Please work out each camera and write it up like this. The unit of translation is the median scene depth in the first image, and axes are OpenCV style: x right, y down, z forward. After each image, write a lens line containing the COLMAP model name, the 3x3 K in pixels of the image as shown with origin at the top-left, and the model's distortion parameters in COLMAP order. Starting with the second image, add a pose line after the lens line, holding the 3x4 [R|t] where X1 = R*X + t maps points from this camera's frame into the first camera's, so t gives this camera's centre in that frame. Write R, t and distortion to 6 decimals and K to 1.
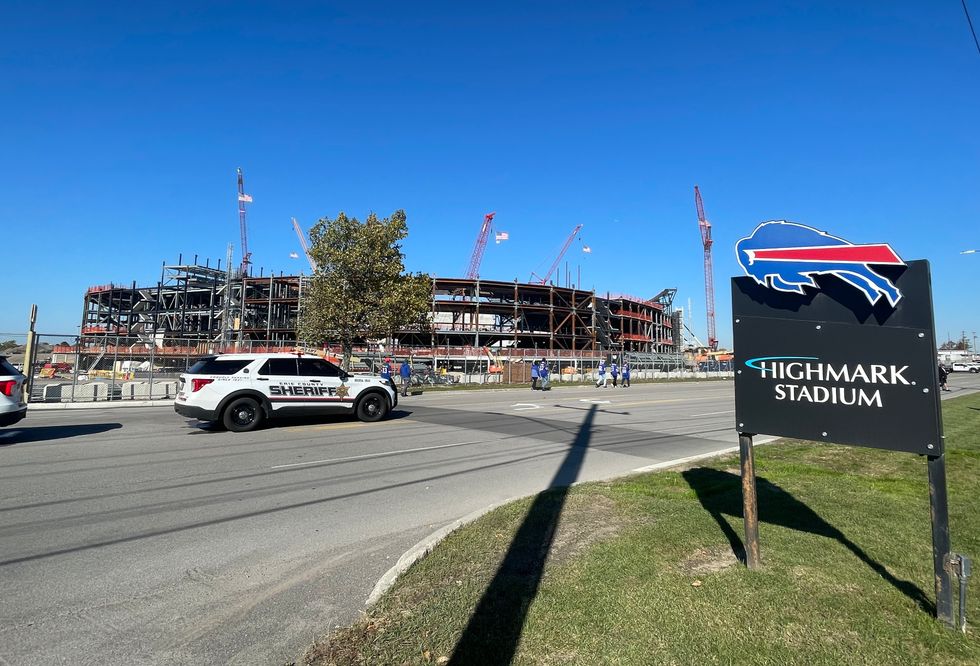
lens RADIAL K [[545.1, 0, 498.5], [0, 545.1, 294.0], [0, 0, 1]] dist [-0.002544, 0.002895]
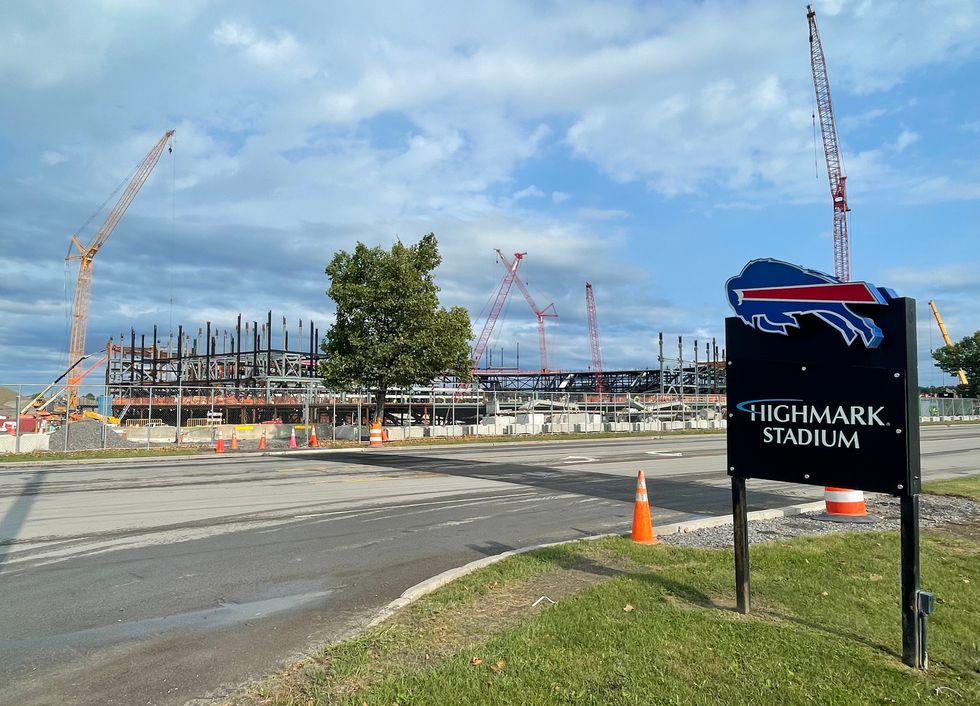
lens RADIAL K [[659.6, 0, 470.3], [0, 659.6, 371.8], [0, 0, 1]] dist [-0.014040, 0.014568]
pose [[0.989230, -0.020160, -0.144977, 0.166822], [0.029716, 0.997504, 0.064052, -0.025885], [0.143324, -0.067670, 0.987360, -0.243249]]
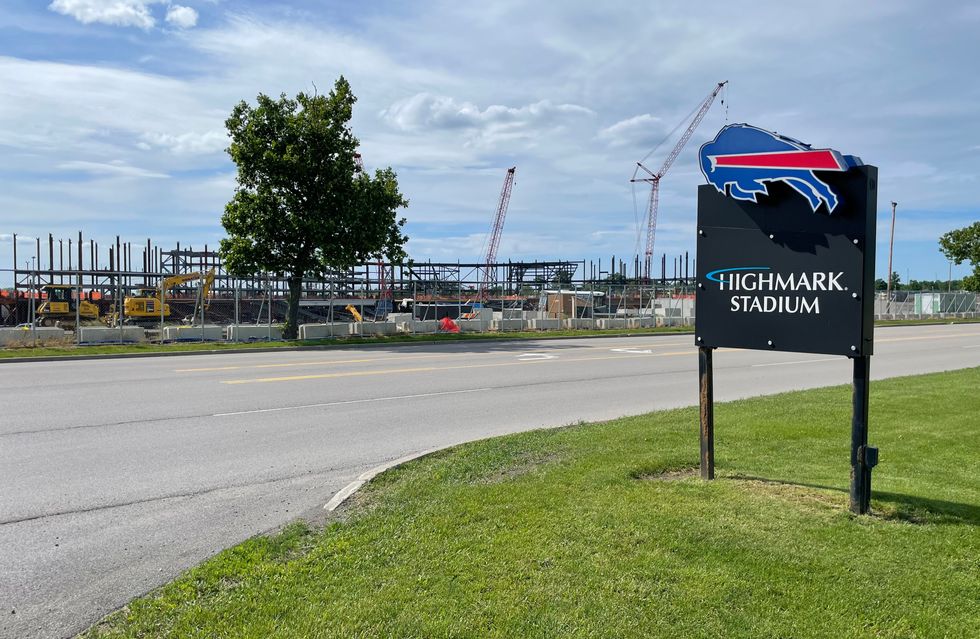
lens RADIAL K [[814.4, 0, 488.4], [0, 814.4, 337.2], [0, 0, 1]] dist [0.053753, -0.015206]
pose [[0.999350, -0.009924, -0.034657, 0.126658], [0.015279, 0.987345, 0.157851, -0.000375], [0.032652, -0.158277, 0.986855, -0.495199]]
